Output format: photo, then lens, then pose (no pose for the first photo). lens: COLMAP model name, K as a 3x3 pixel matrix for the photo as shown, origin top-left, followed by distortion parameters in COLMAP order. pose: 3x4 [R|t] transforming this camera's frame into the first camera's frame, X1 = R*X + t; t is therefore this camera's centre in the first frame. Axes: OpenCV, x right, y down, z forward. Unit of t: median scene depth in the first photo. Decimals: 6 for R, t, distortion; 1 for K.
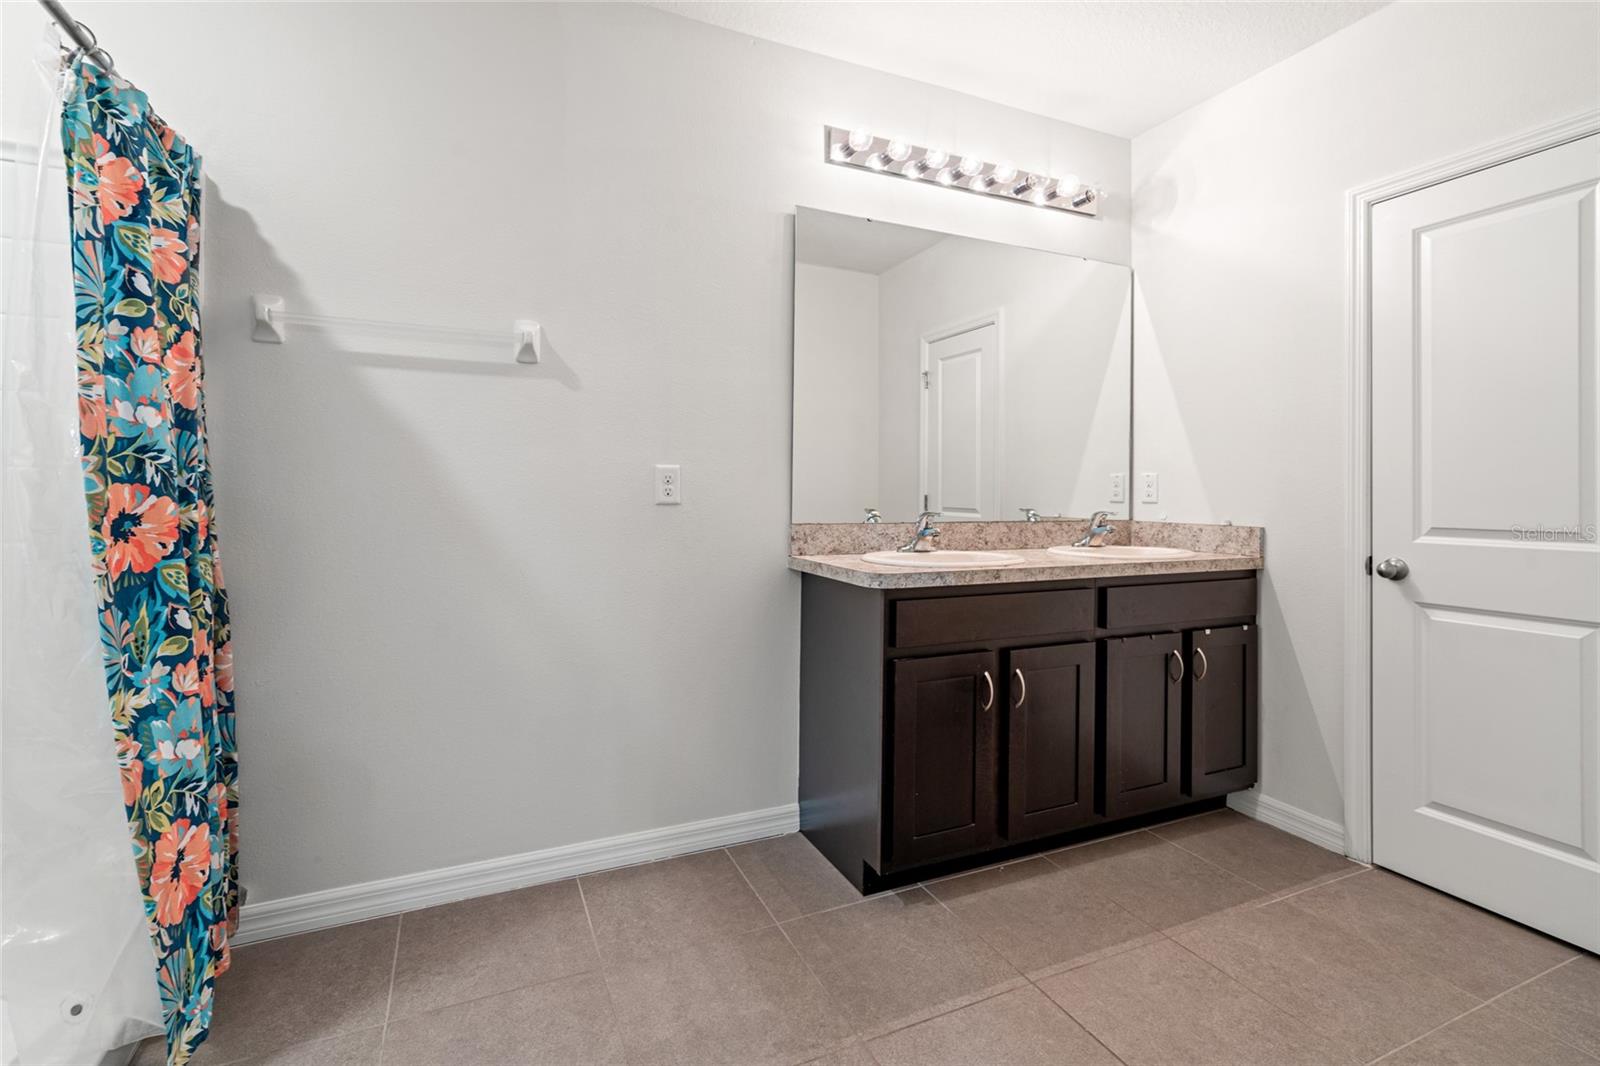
lens RADIAL K [[733.0, 0, 791.3], [0, 733.0, 499.3], [0, 0, 1]] dist [0.001690, 0.000675]
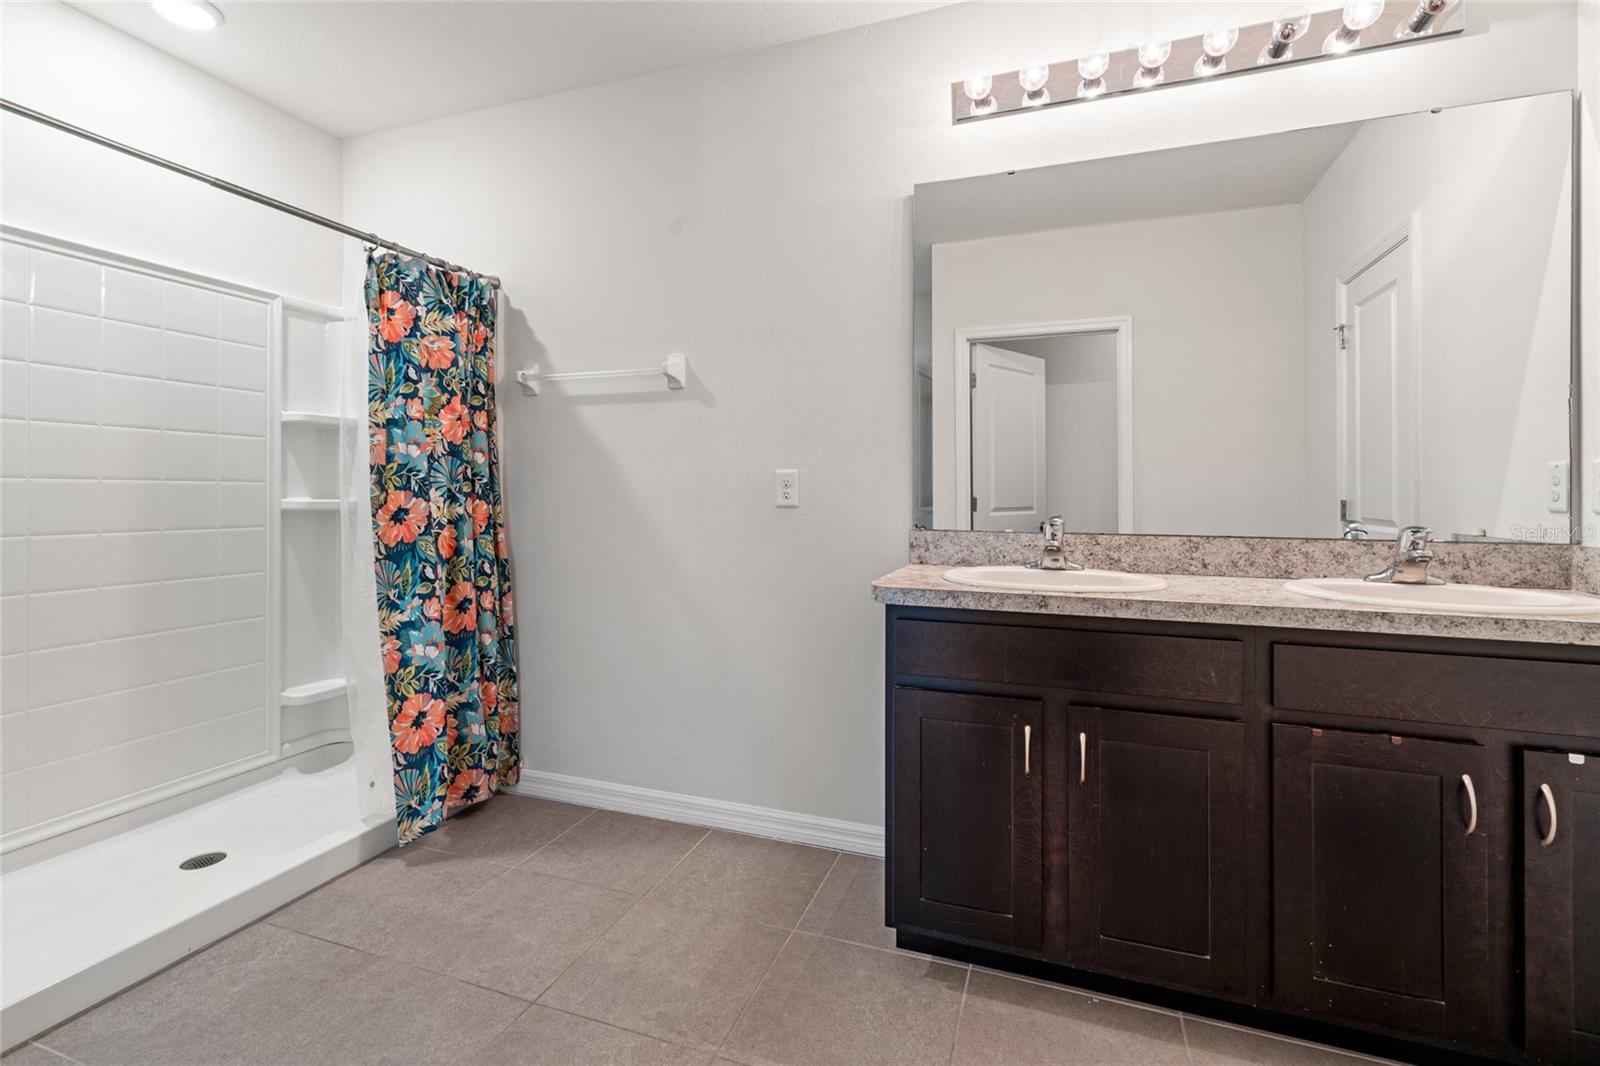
lens RADIAL K [[725.8, 0, 786.1], [0, 725.8, 504.9], [0, 0, 1]] dist [0.001251, 0.001292]
pose [[0.716494, 0.006033, -0.697567, 0.784047], [-0.006753, 0.999976, 0.001711, 0.002753], [0.697560, 0.003485, 0.716518, 0.345564]]
